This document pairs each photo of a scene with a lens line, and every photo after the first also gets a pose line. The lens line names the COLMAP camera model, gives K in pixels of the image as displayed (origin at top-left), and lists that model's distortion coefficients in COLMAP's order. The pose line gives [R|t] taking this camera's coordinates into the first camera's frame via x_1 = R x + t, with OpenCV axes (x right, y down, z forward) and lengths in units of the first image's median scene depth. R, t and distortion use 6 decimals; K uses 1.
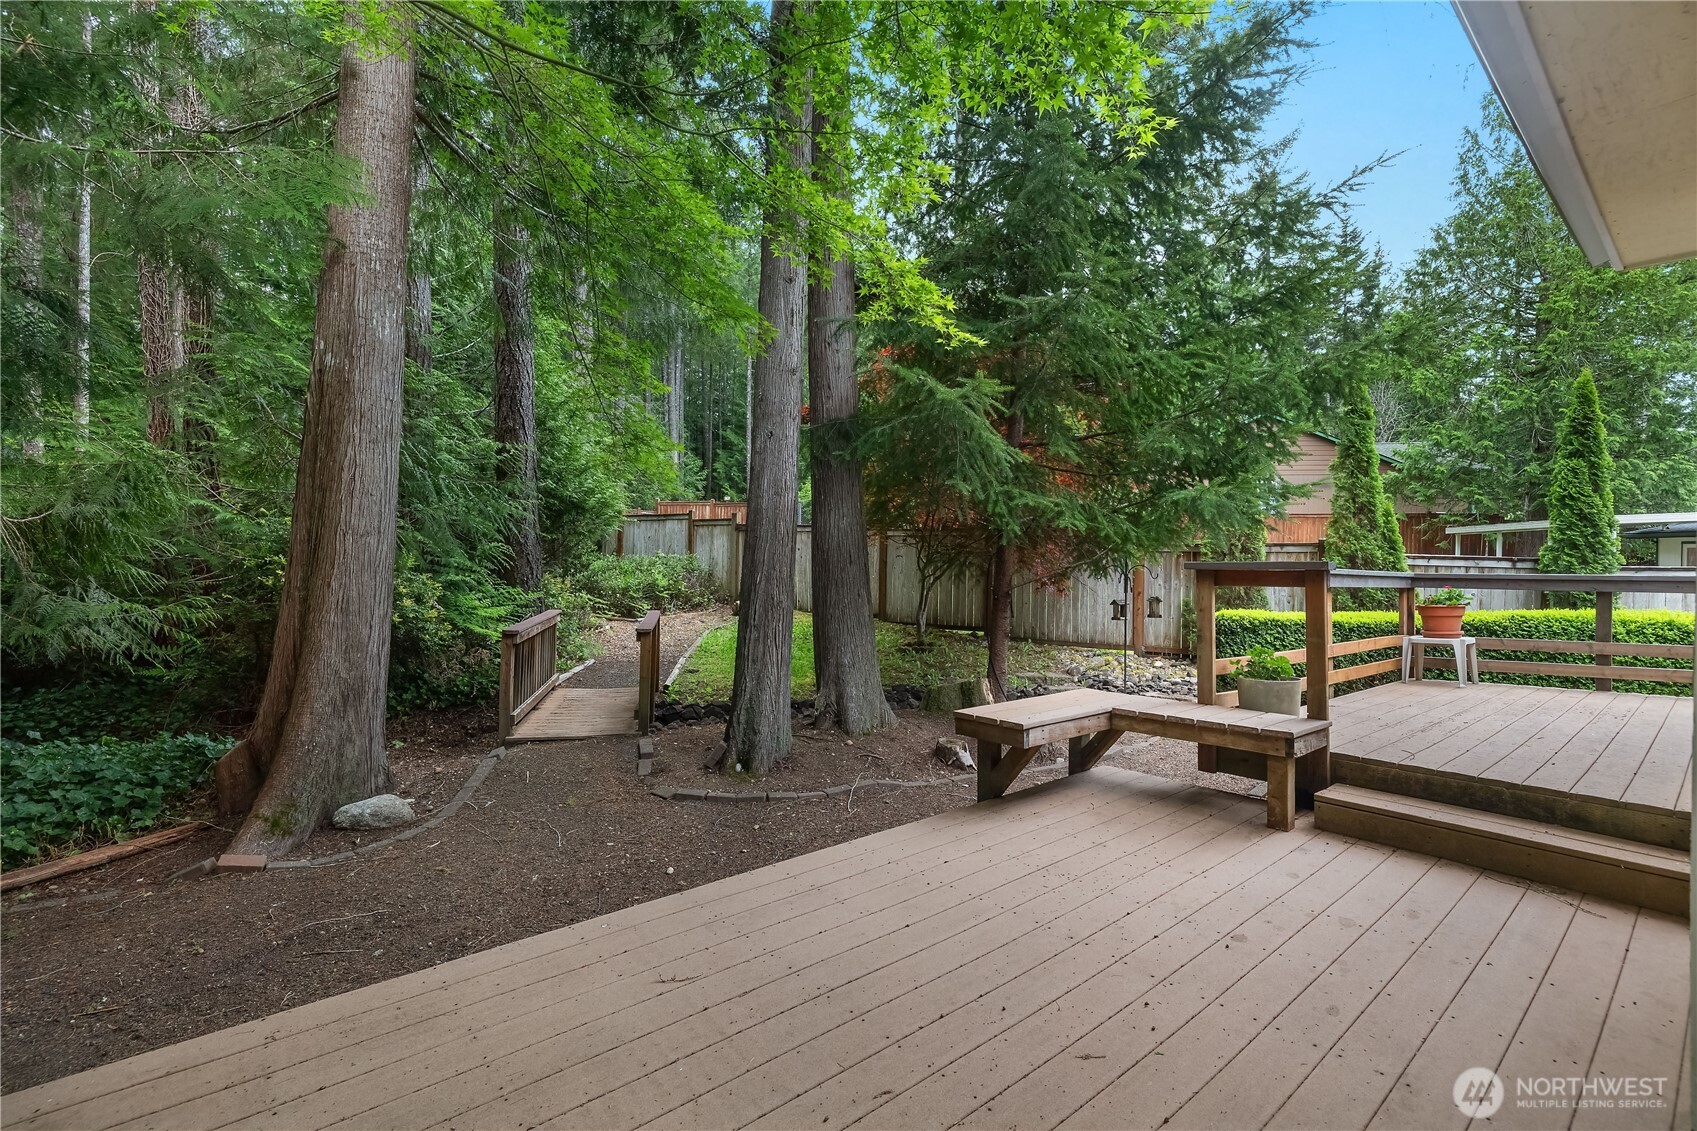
lens RADIAL K [[751.7, 0, 837.5], [0, 751.7, 560.8], [0, 0, 1]] dist [-0.001428, 0.000116]
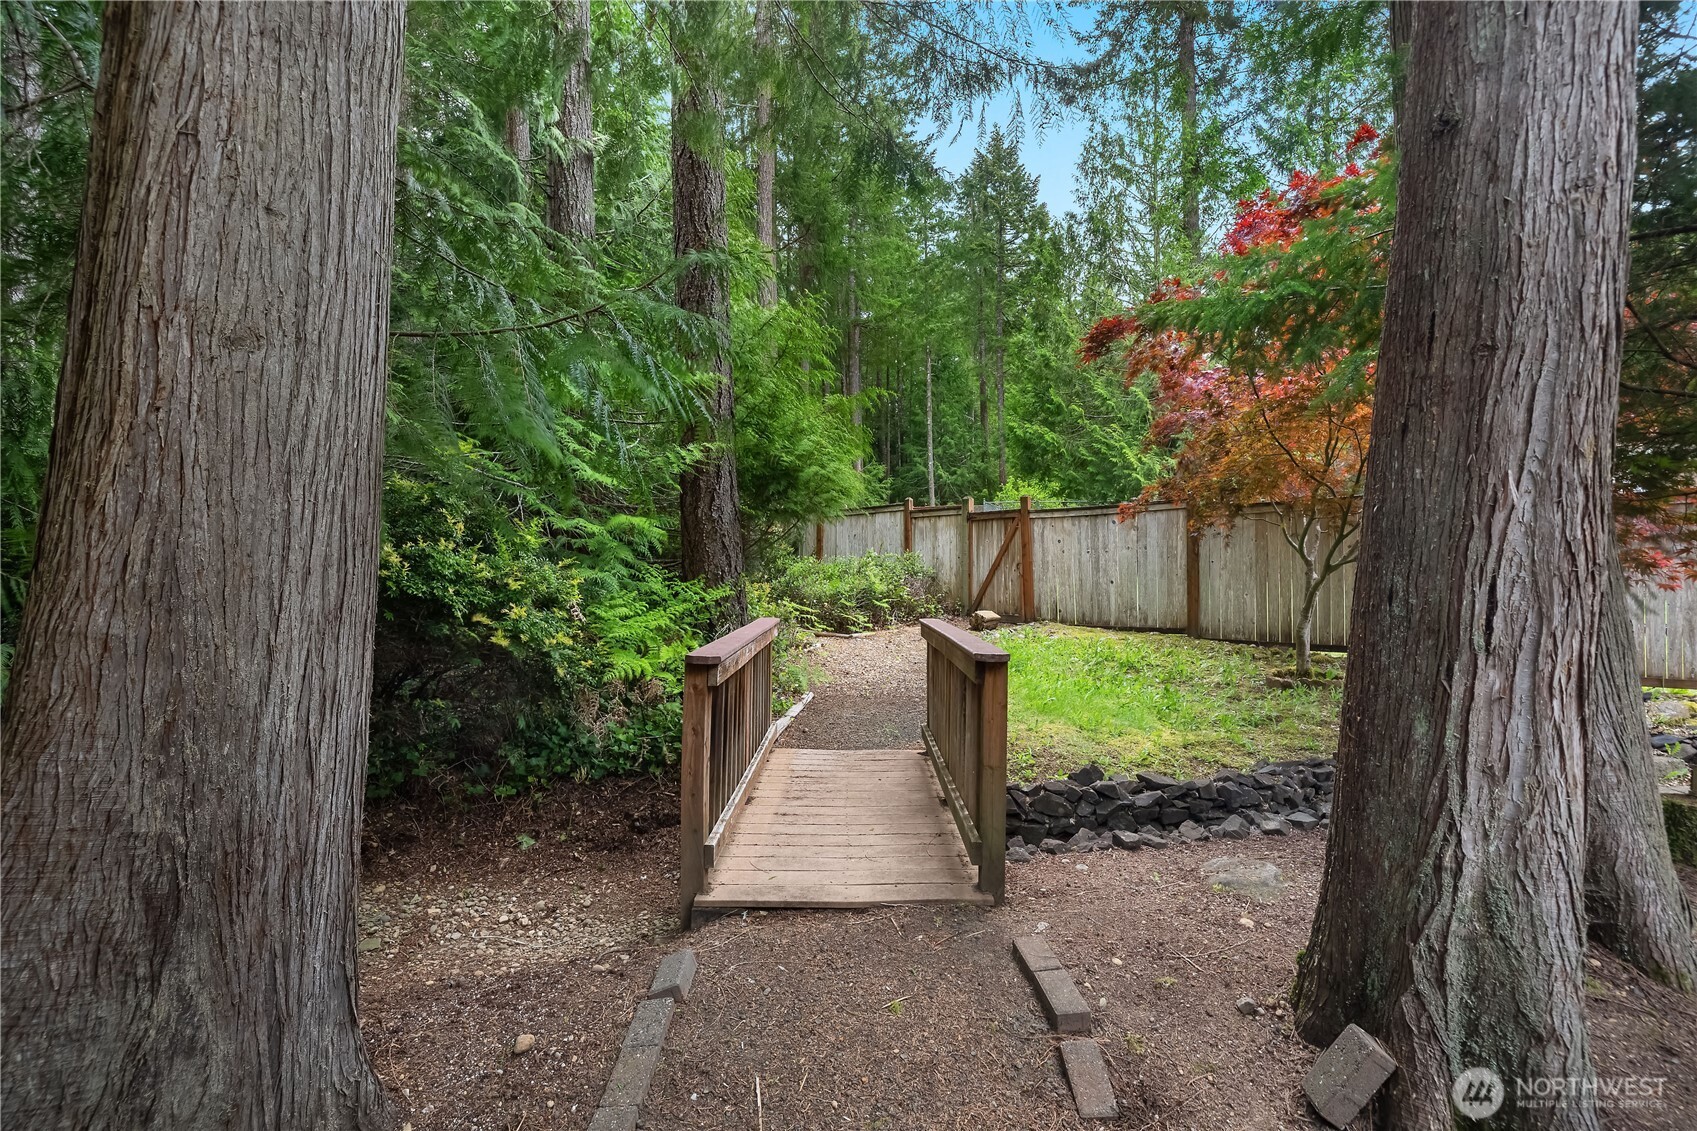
lens RADIAL K [[751.7, 0, 850.8], [0, 751.7, 563.4], [0, 0, 1]] dist [-0.001428, 0.000116]
pose [[0.978354, -0.017478, -0.206201, -0.158786], [0.013699, 0.999711, -0.019739, 0.029530], [0.206486, 0.016487, 0.978311, 0.360324]]
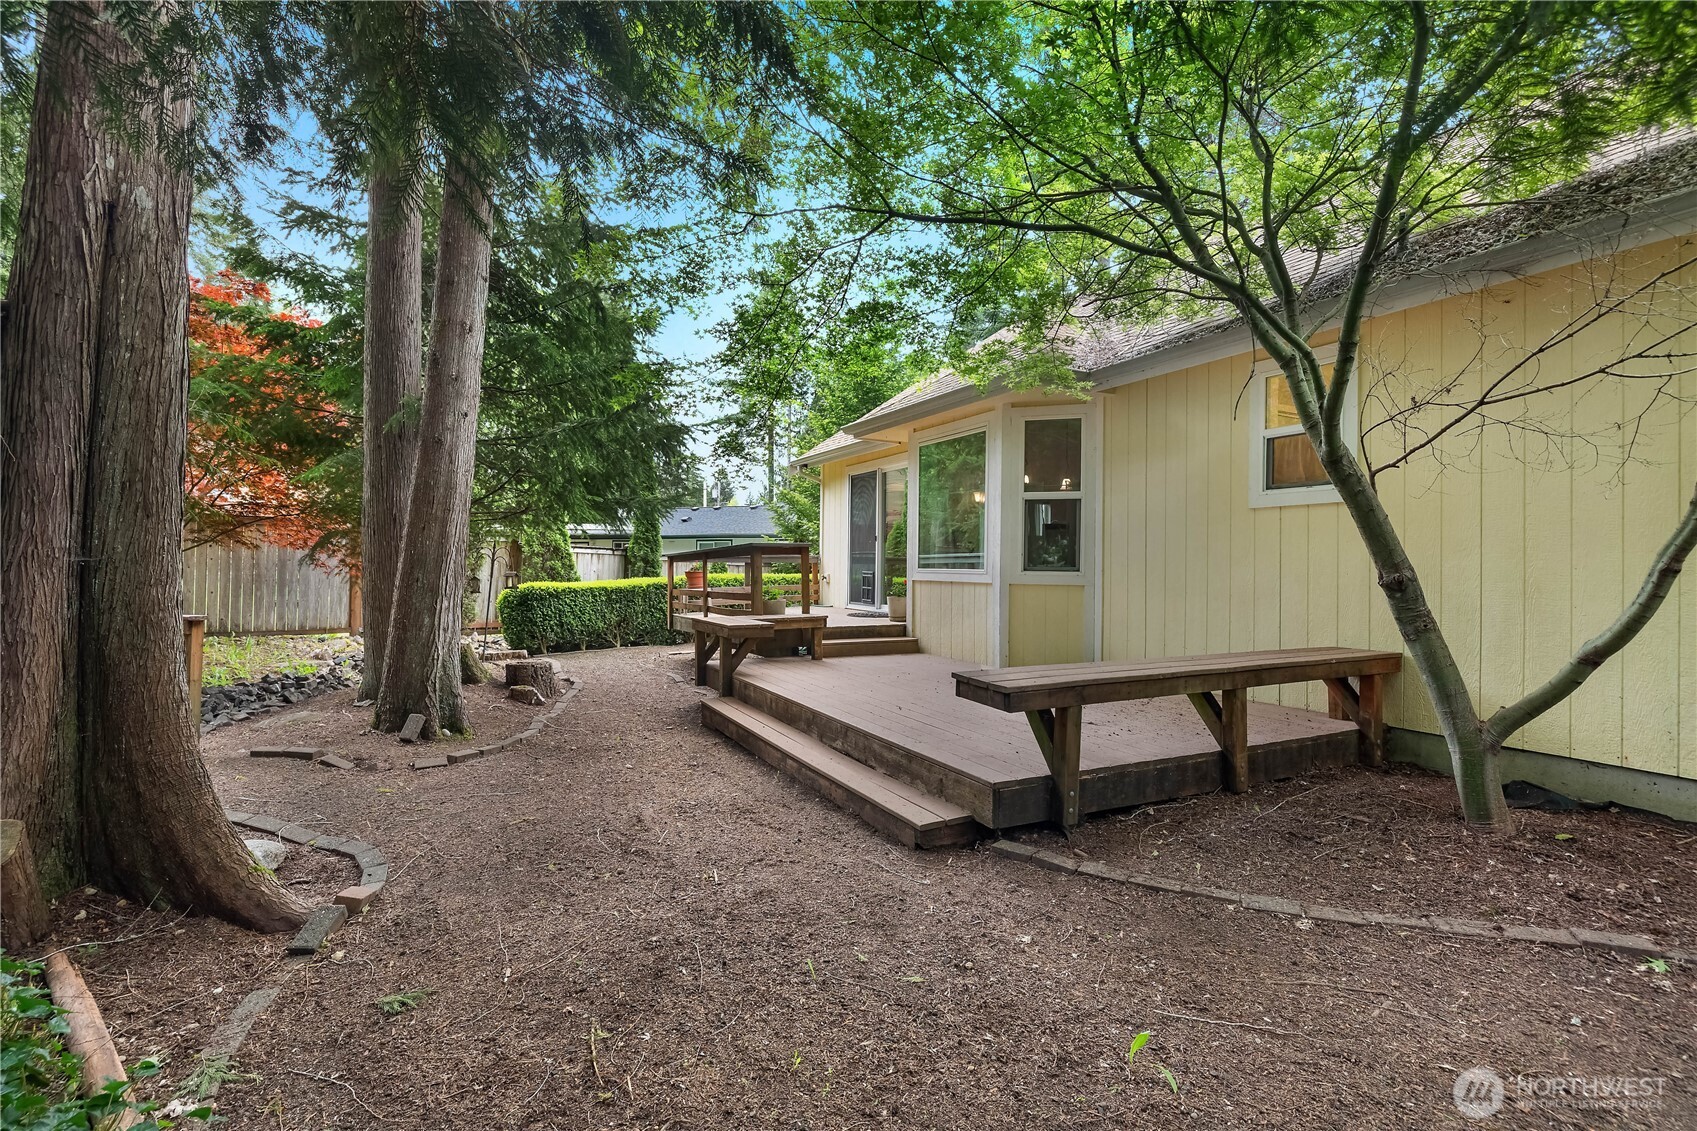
lens RADIAL K [[751.7, 0, 834.3], [0, 751.7, 563.4], [0, 0, 1]] dist [-0.001428, 0.000116]
pose [[0.249963, -0.001255, 0.968255, -0.531385], [-0.008343, 0.999959, 0.003450, 0.018638], [-0.968219, -0.008940, 0.249943, 0.121794]]
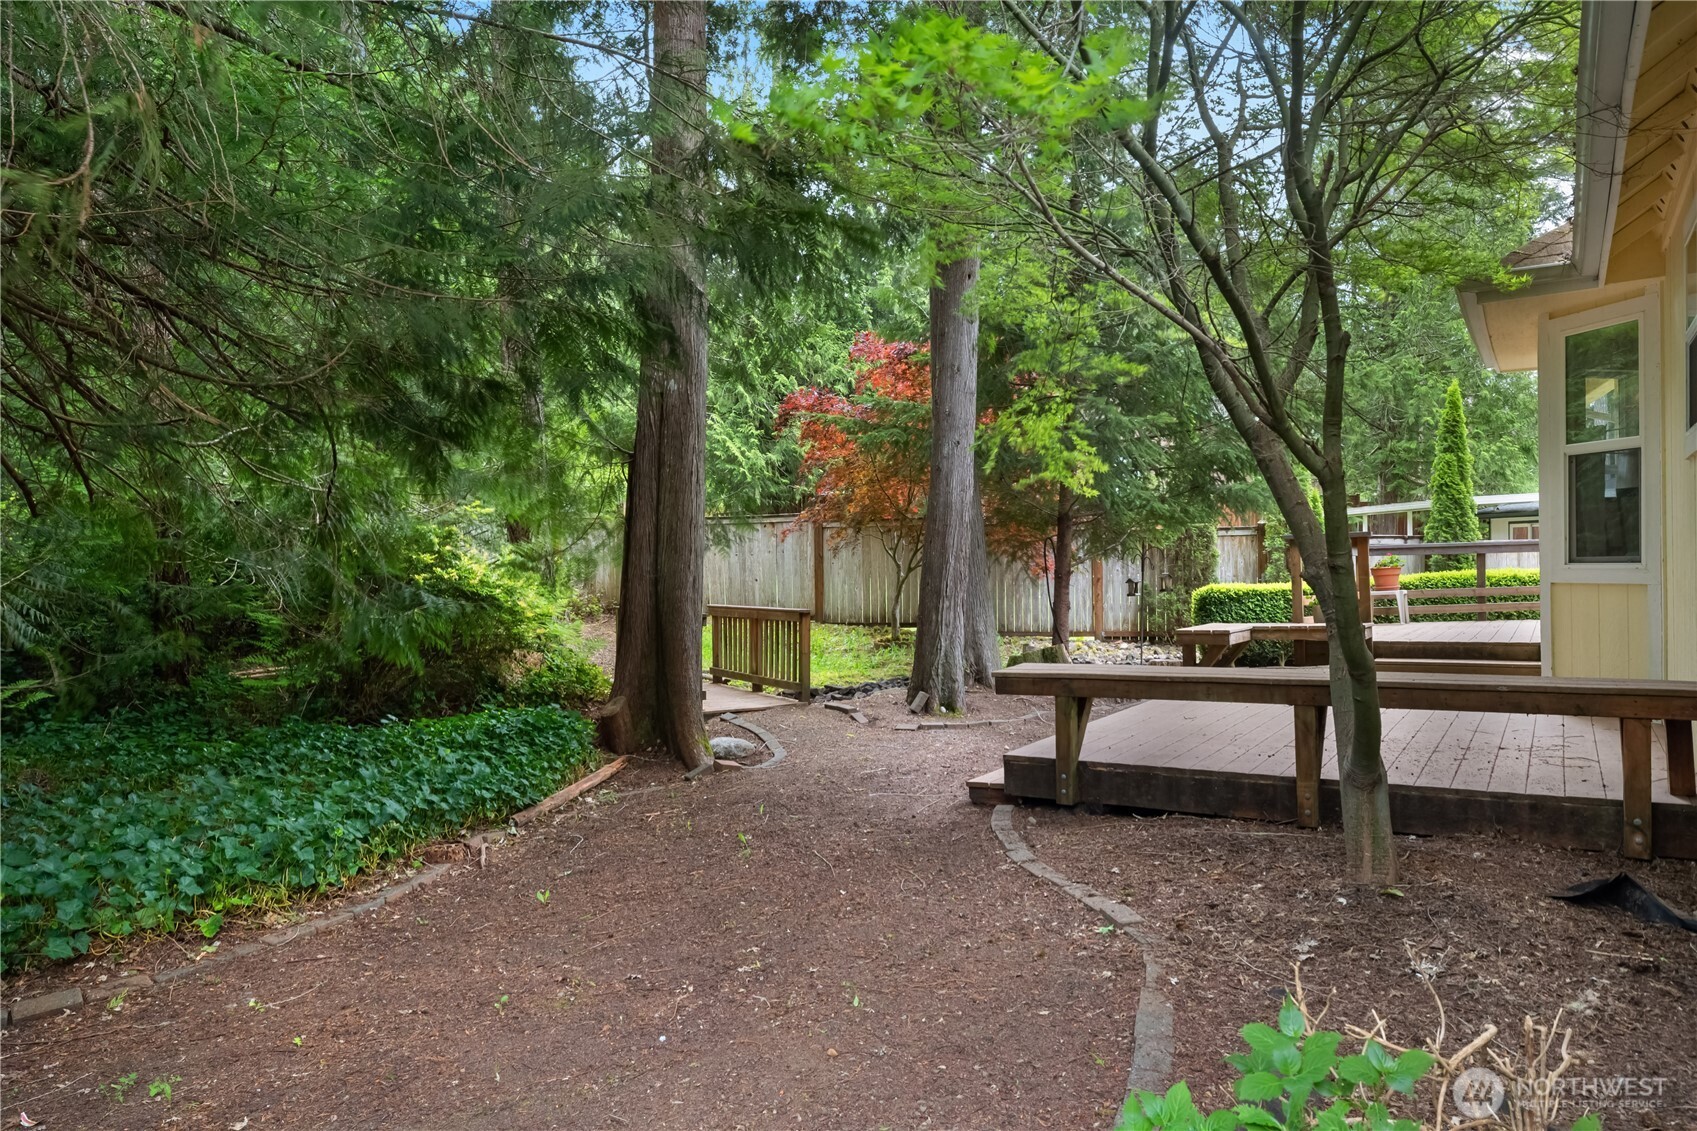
lens RADIAL K [[1098.4, 0, 843.5], [0, 1098.4, 583.5], [0, 0, 1]] dist [0.005018, 0.000119]
pose [[0.953711, -0.030744, 0.299150, -0.442693], [0.026357, 0.999478, 0.018691, 0.014232], [-0.299568, -0.009942, 0.954023, -0.369093]]
